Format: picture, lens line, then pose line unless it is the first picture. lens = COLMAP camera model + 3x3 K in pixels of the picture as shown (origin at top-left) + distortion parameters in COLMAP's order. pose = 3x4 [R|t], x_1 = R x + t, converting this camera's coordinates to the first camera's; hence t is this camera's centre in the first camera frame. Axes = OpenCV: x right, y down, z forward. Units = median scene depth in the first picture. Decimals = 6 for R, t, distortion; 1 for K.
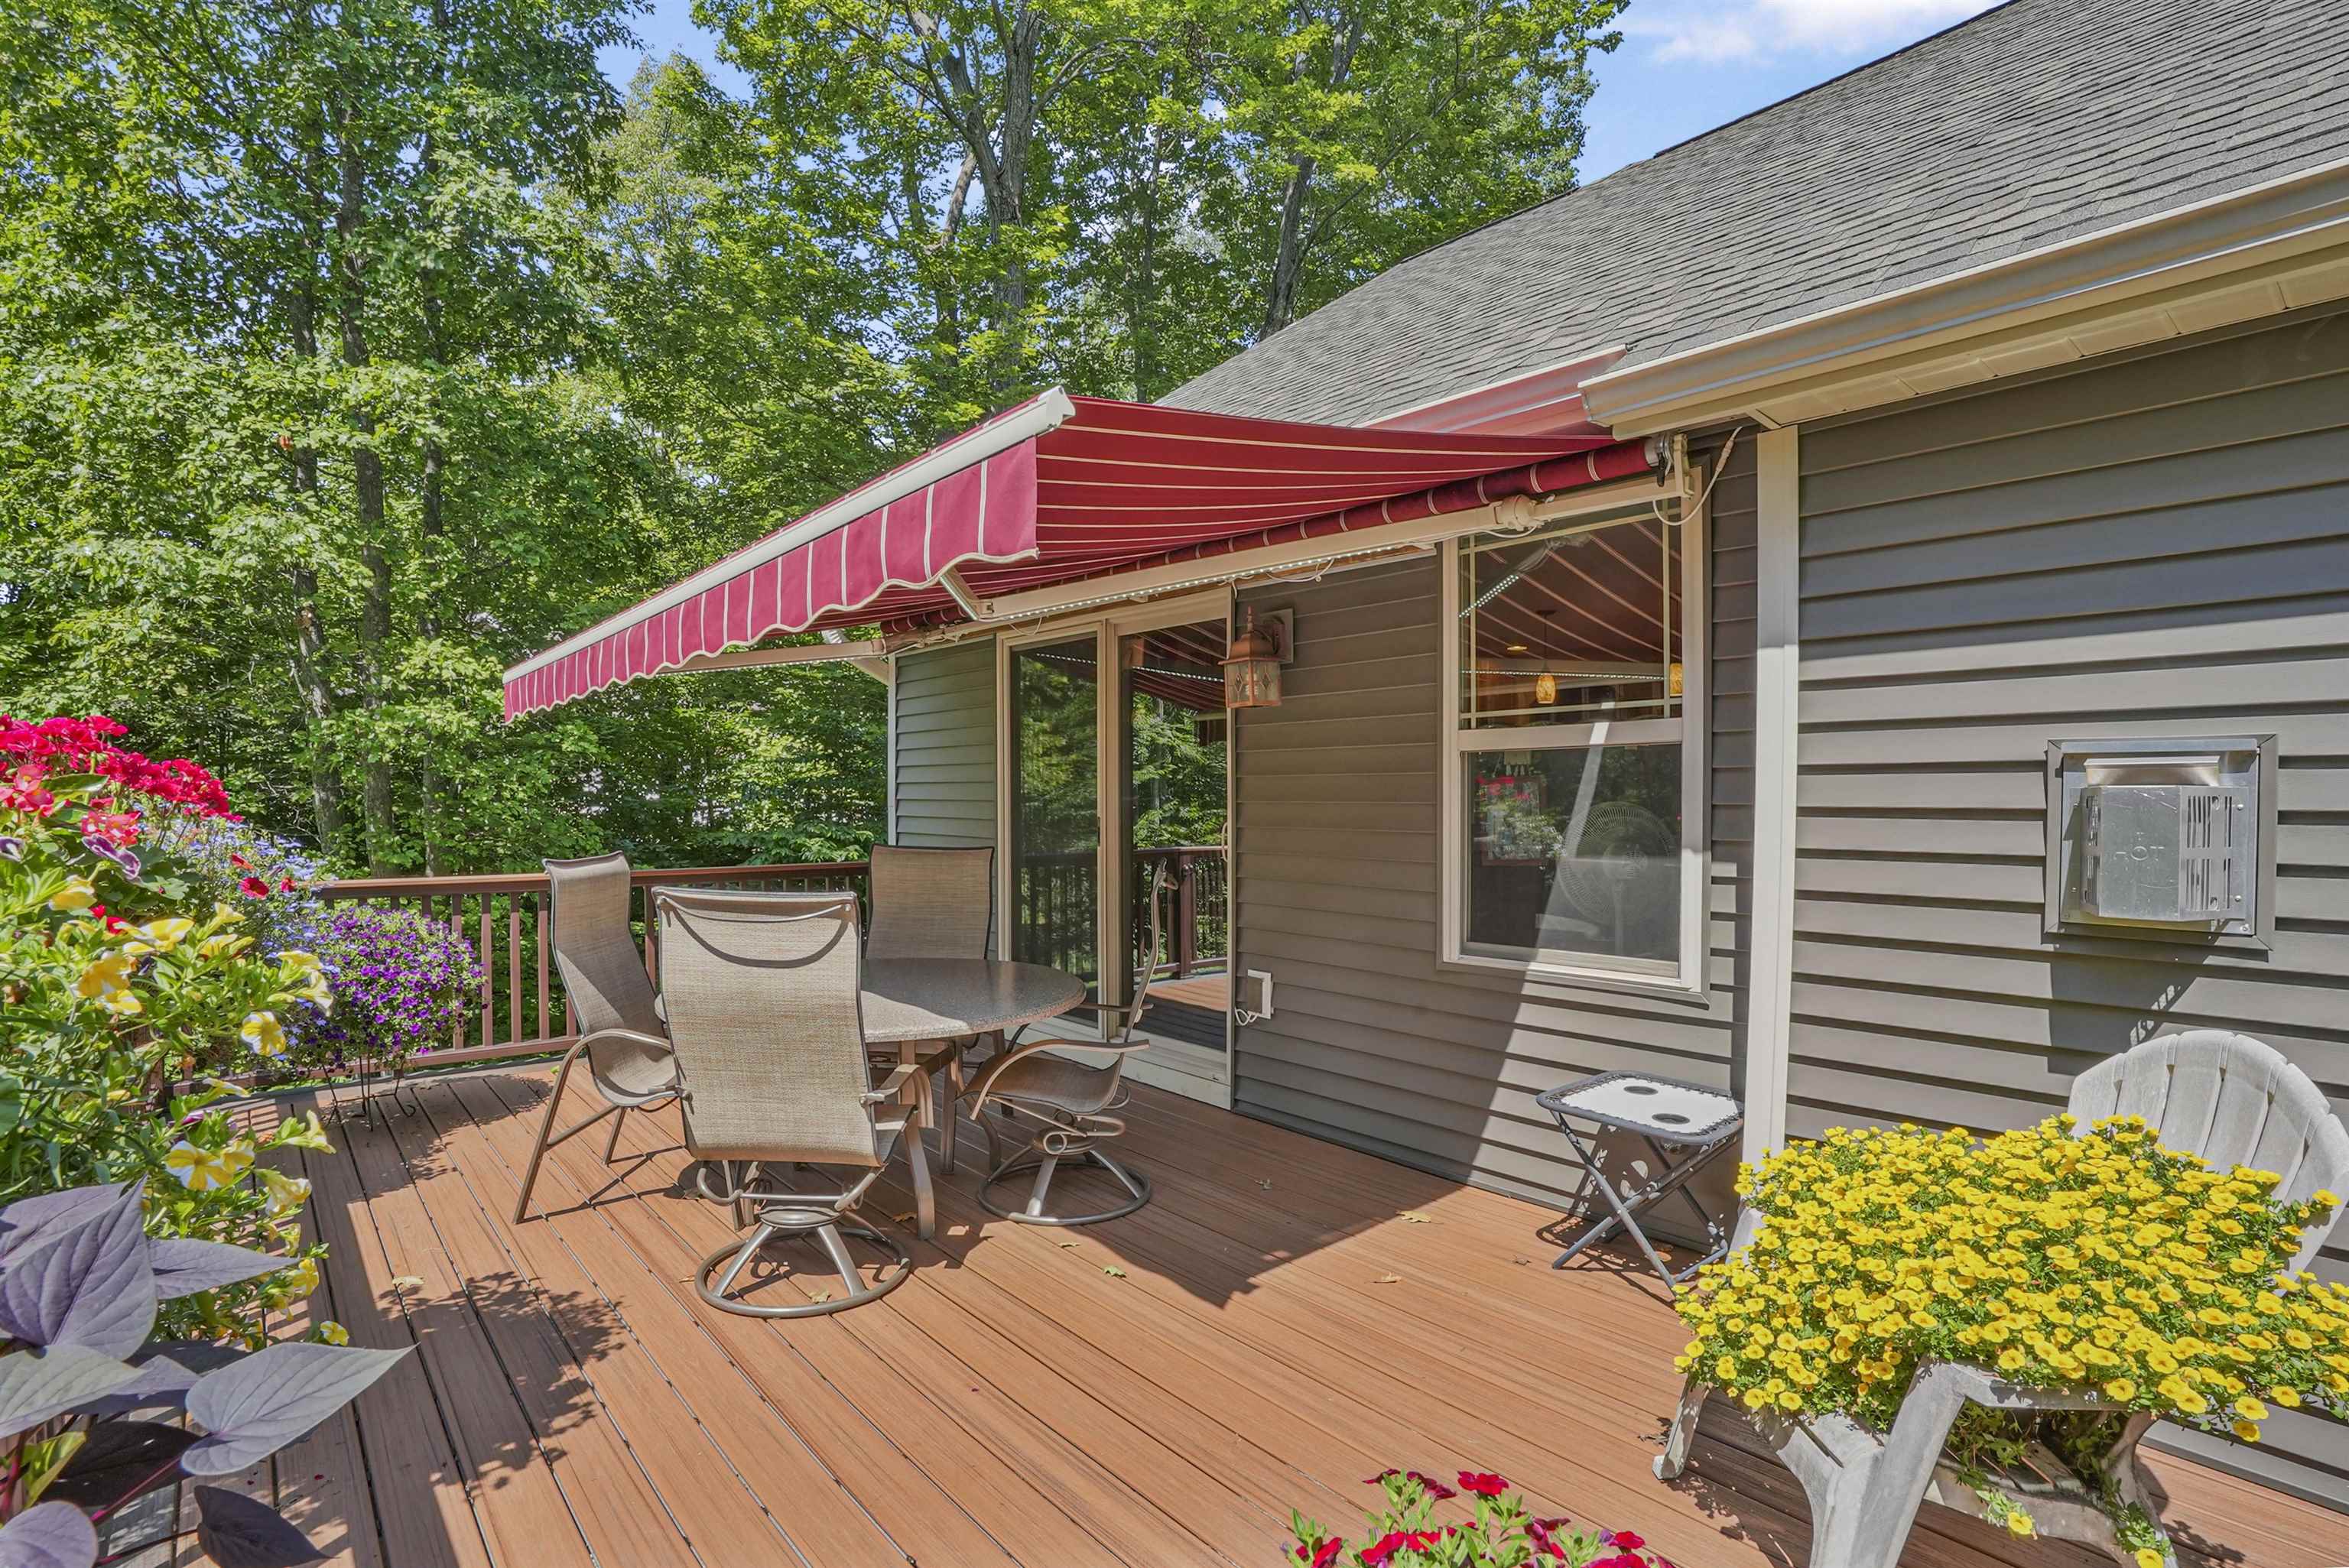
lens RADIAL K [[1144.3, 0, 1177.5], [0, 1144.3, 790.9], [0, 0, 1]] dist [-0.074944, 0.033021]
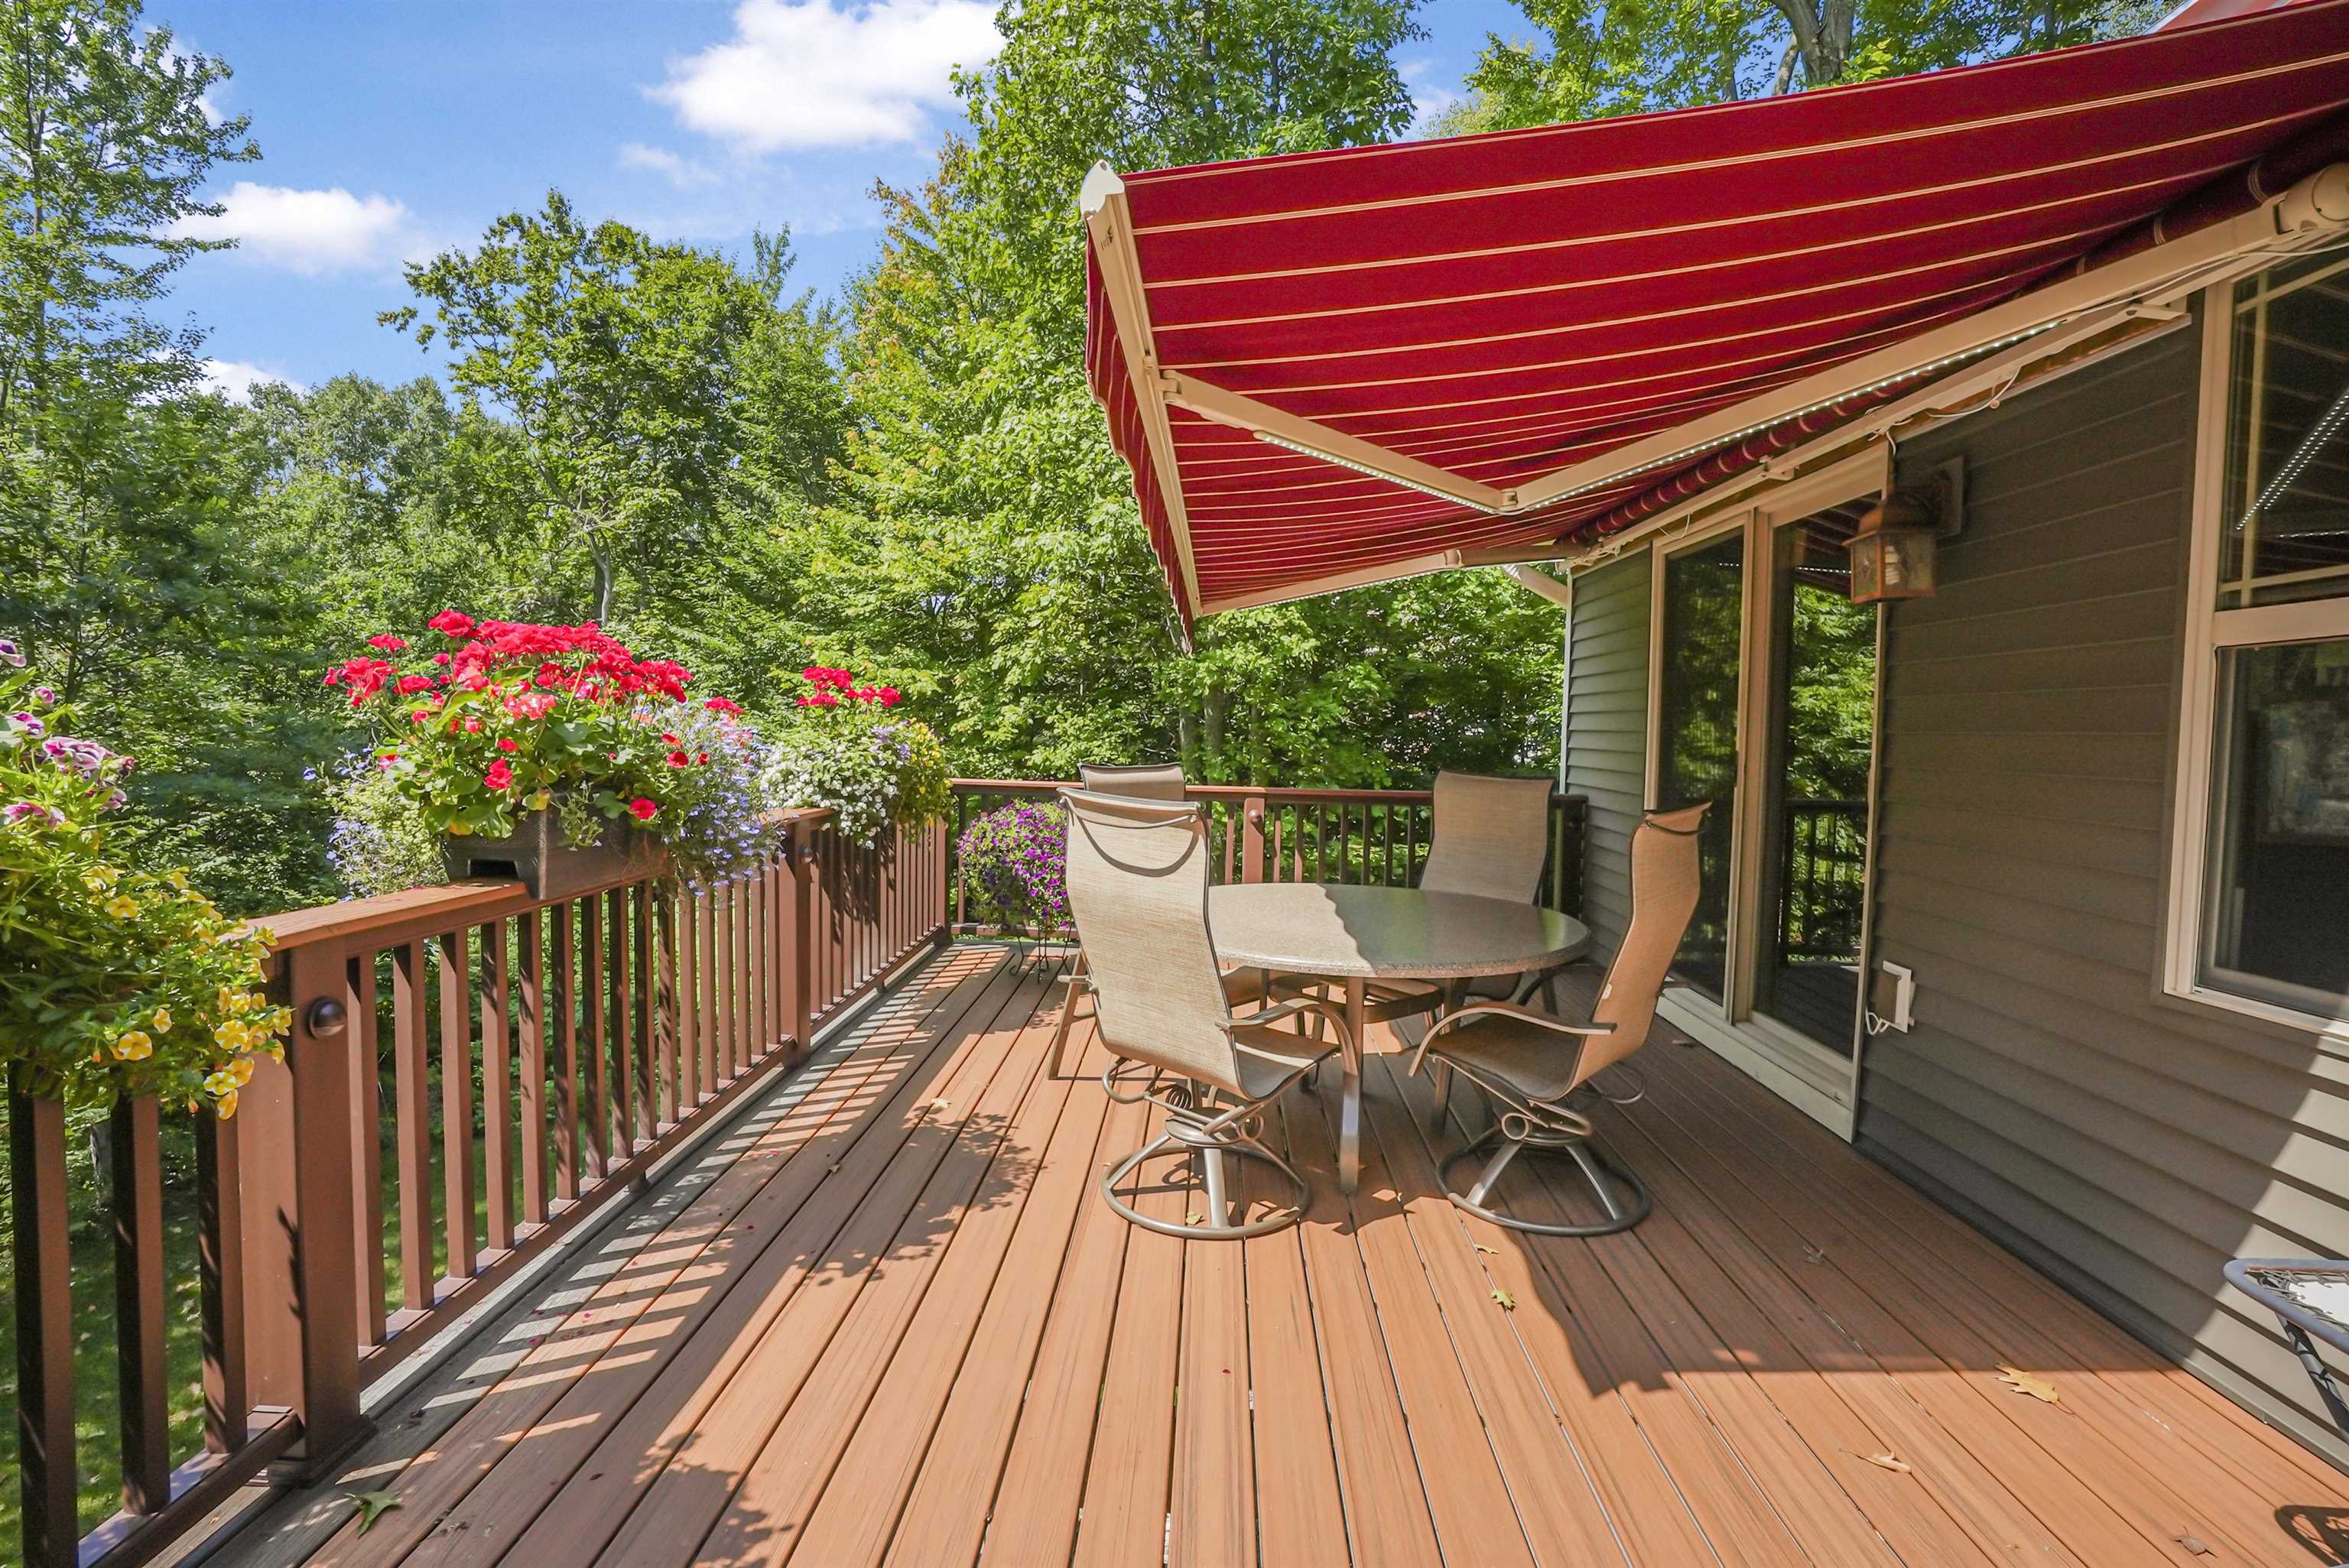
lens RADIAL K [[1094.6, 0, 1178.4], [0, 1094.6, 760.8], [0, 0, 1]] dist [-0.070313, 0.027112]
pose [[0.738014, 0.036834, -0.673780, 0.225700], [-0.020051, 0.999265, 0.032665, 0.018290], [0.674488, -0.010597, 0.738210, 0.234432]]
